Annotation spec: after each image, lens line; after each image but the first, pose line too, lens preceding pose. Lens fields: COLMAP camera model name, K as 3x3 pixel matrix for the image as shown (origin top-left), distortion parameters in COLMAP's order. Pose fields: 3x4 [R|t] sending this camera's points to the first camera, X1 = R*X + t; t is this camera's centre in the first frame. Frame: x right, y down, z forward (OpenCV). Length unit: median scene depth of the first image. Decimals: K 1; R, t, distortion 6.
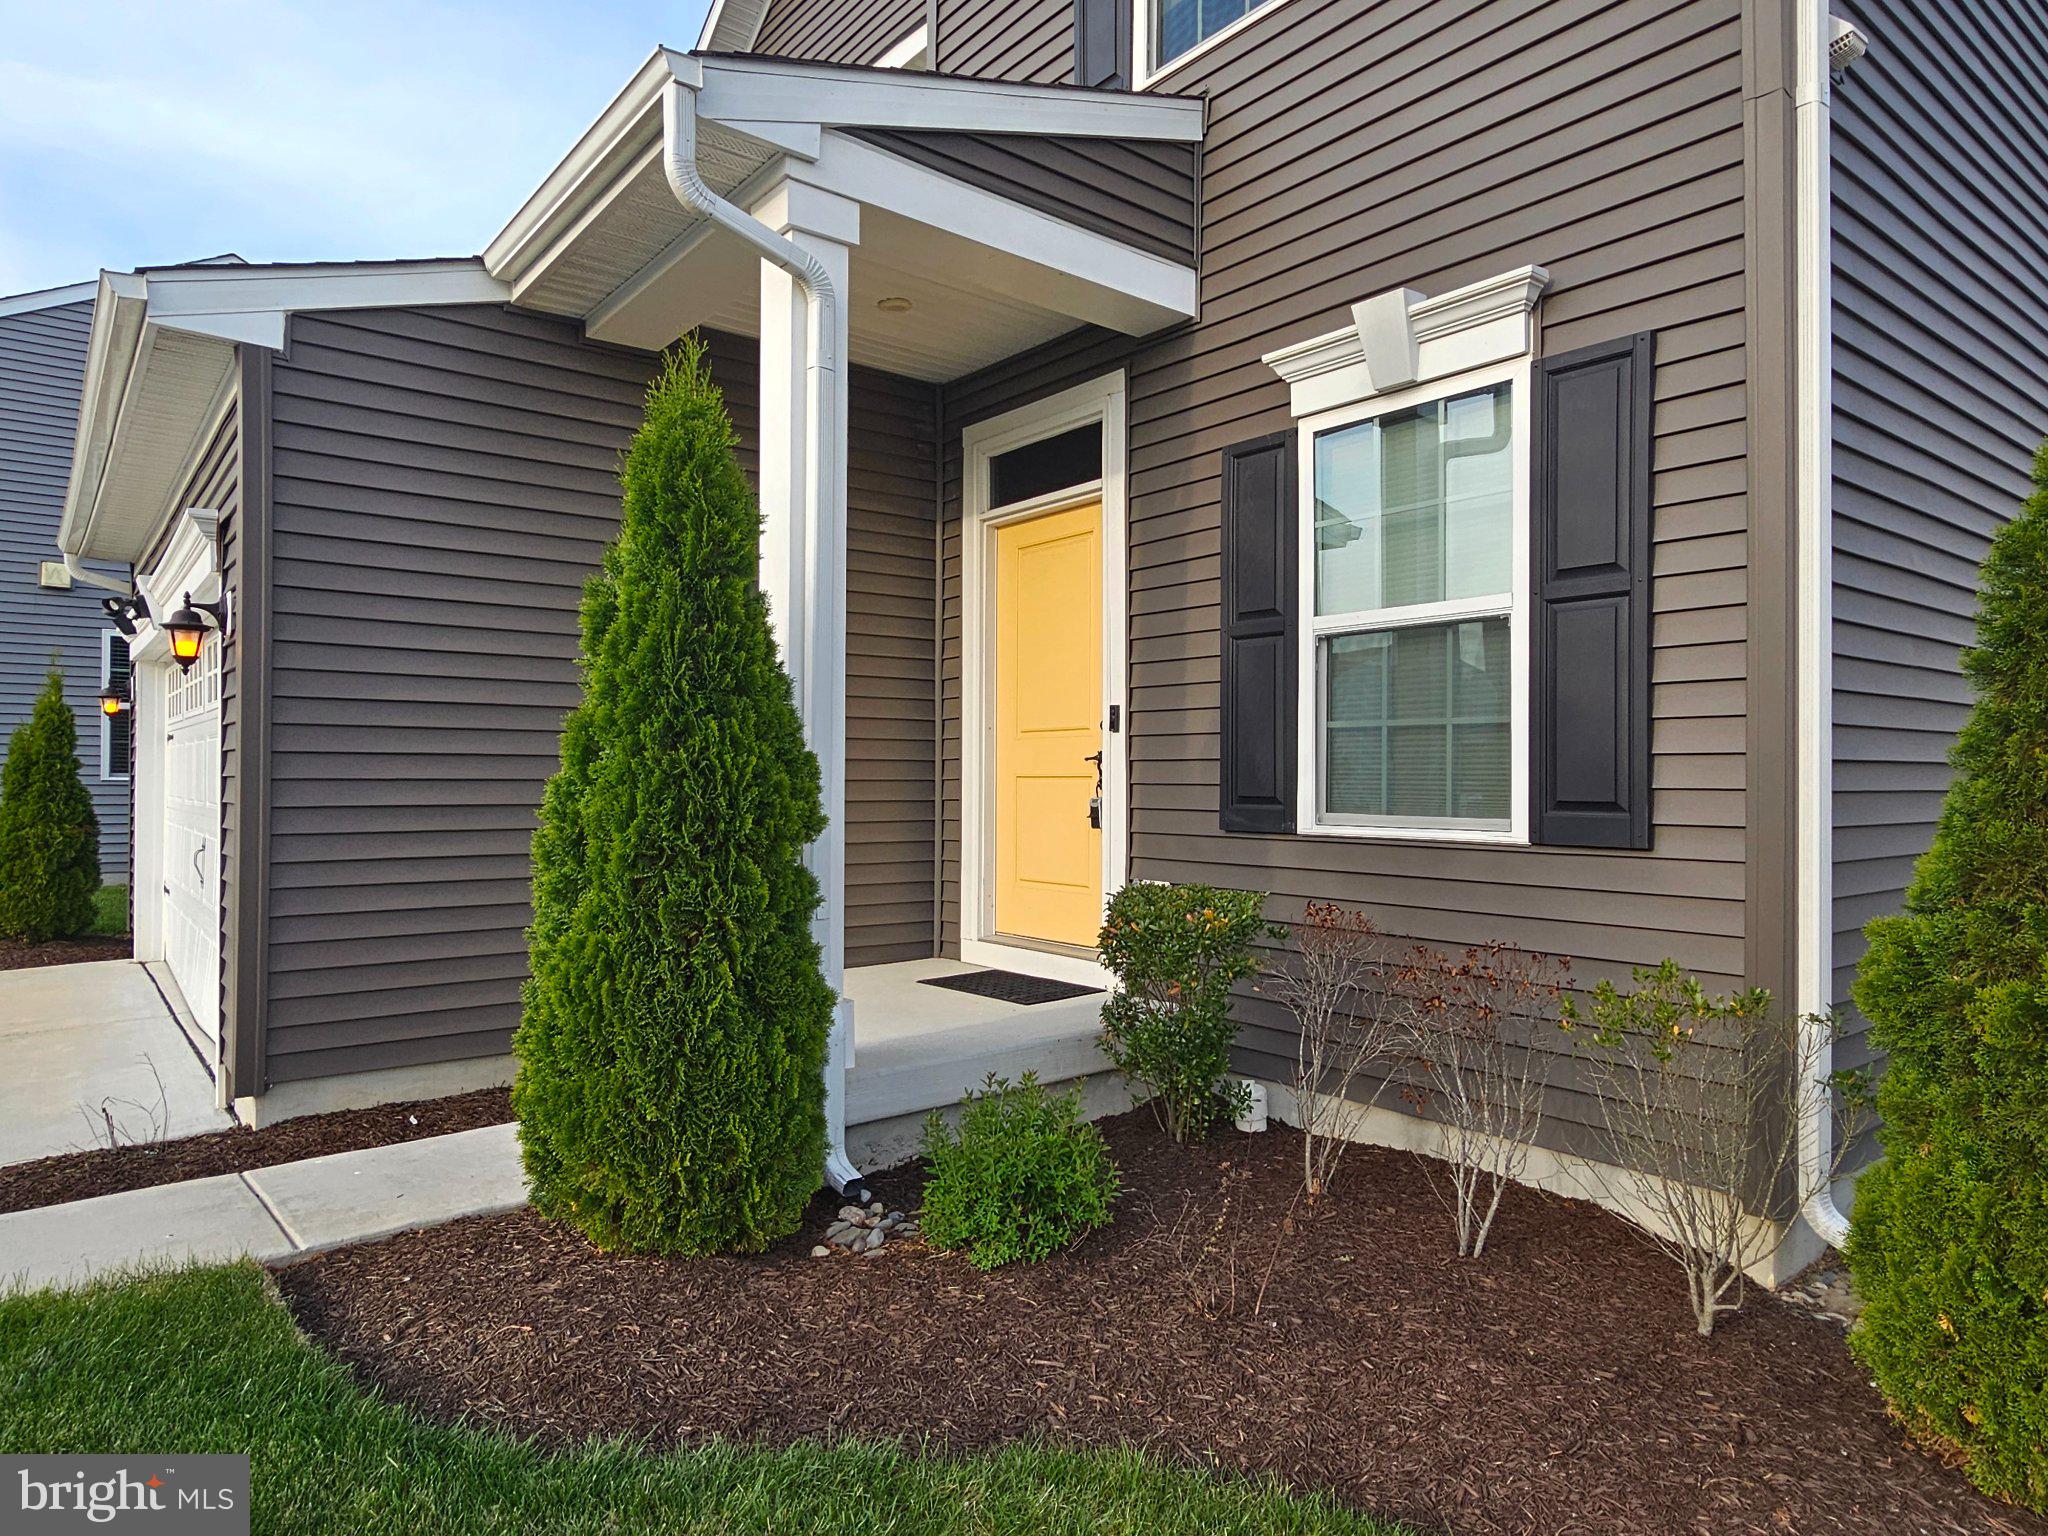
lens RADIAL K [[1273.6, 0, 1024.0], [0, 1273.6, 768.0], [0, 0, 1]] dist [-0.005019, 0.000577]
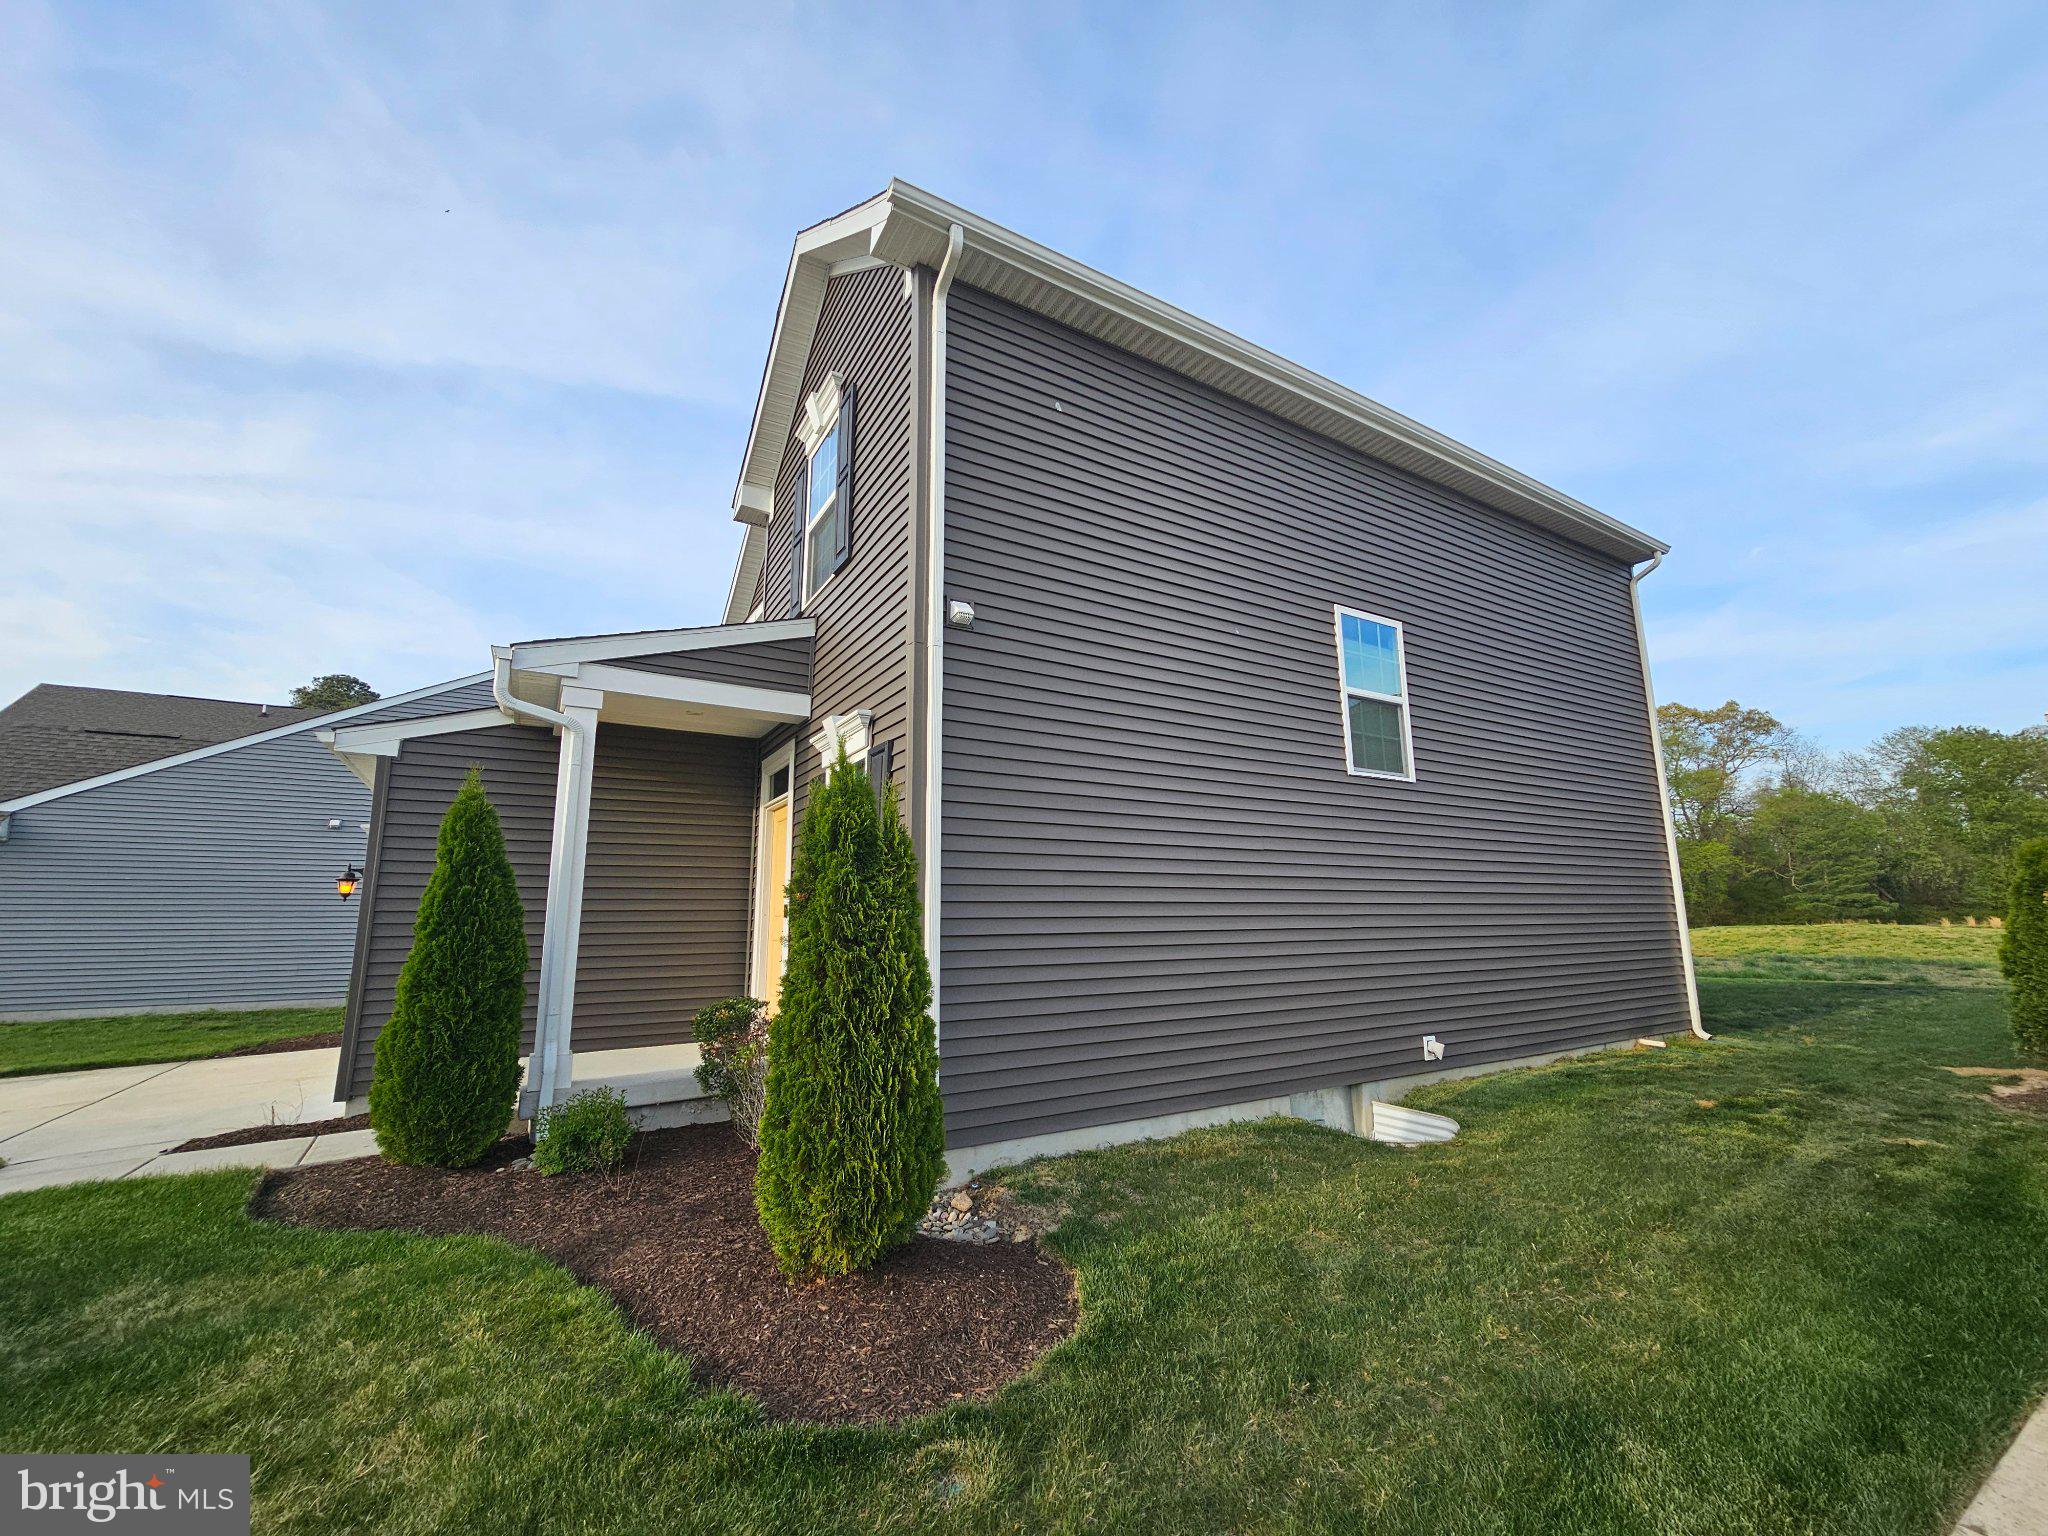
lens RADIAL K [[842.6, 0, 1030.6], [0, 842.6, 770.5], [0, 0, 1]] dist [-0.002275, 0.001201]
pose [[0.990897, -0.038079, -0.129128, 0.731137], [0.015492, 0.985045, -0.171599, -0.027650], [0.133731, 0.168036, 0.976668, -0.314582]]
